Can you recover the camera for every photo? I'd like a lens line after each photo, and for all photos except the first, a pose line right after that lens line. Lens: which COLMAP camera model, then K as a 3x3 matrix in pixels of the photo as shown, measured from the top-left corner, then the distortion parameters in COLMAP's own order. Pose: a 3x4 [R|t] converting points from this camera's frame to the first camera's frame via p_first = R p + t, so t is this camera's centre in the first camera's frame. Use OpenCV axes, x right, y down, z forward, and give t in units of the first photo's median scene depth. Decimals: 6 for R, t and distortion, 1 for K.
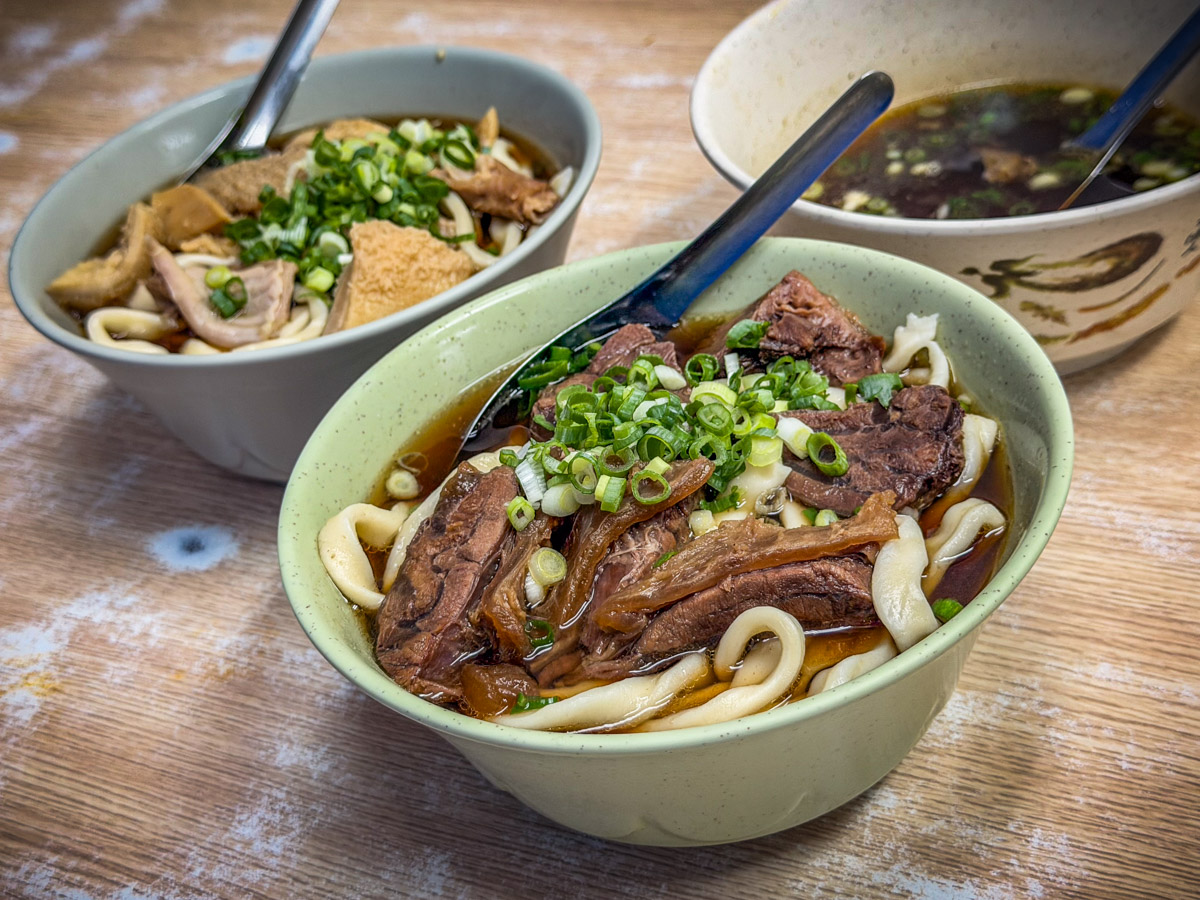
lens RADIAL K [[1848.7, 0, 600.0], [0, 1848.7, 450.0], [0, 0, 1]] dist [0.185152, -0.623659]
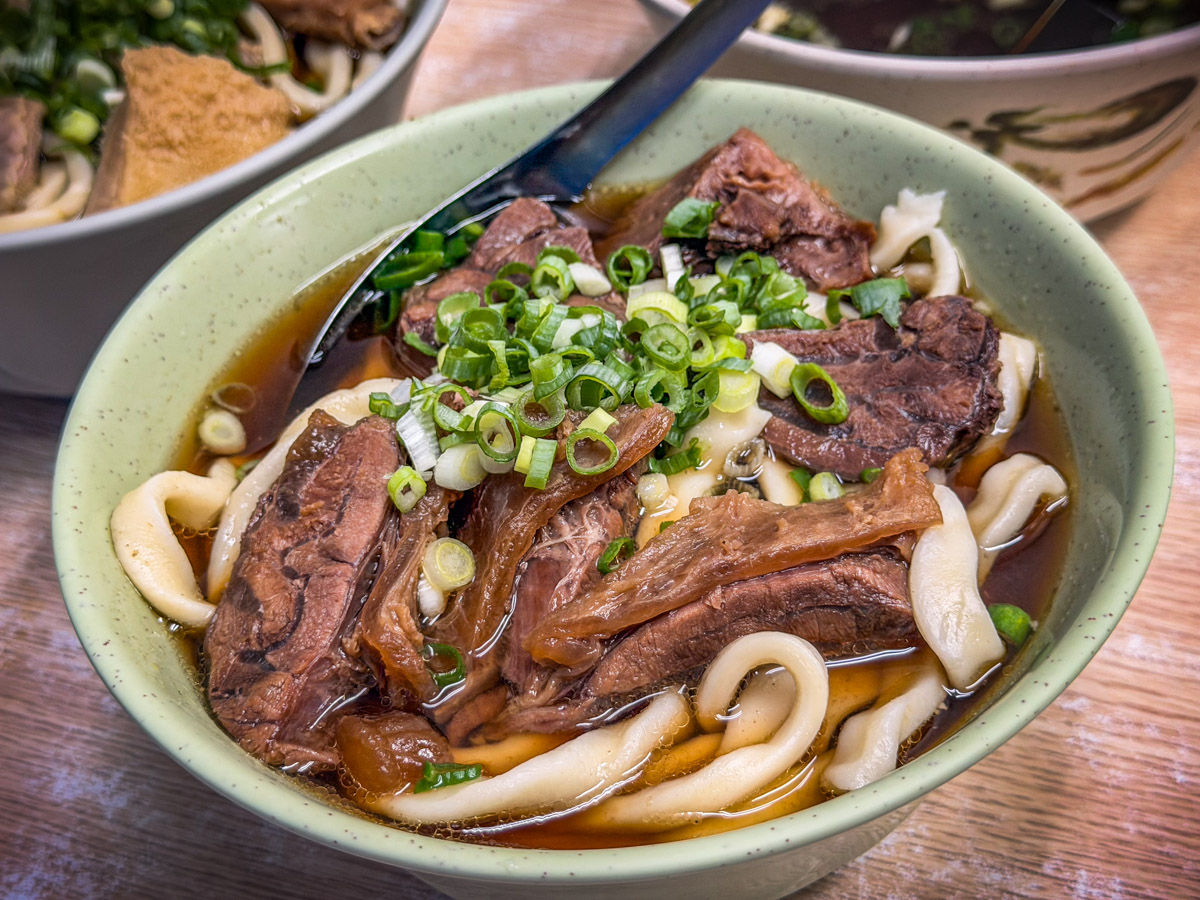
lens RADIAL K [[1848.7, 0, 600.0], [0, 1848.7, 450.0], [0, 0, 1]] dist [0.185152, -0.623659]
pose [[0.989447, -0.024438, 0.142820, -0.066692], [0.007252, 0.992791, 0.119639, -0.061557], [-0.144715, -0.117341, 0.982491, 0.273564]]
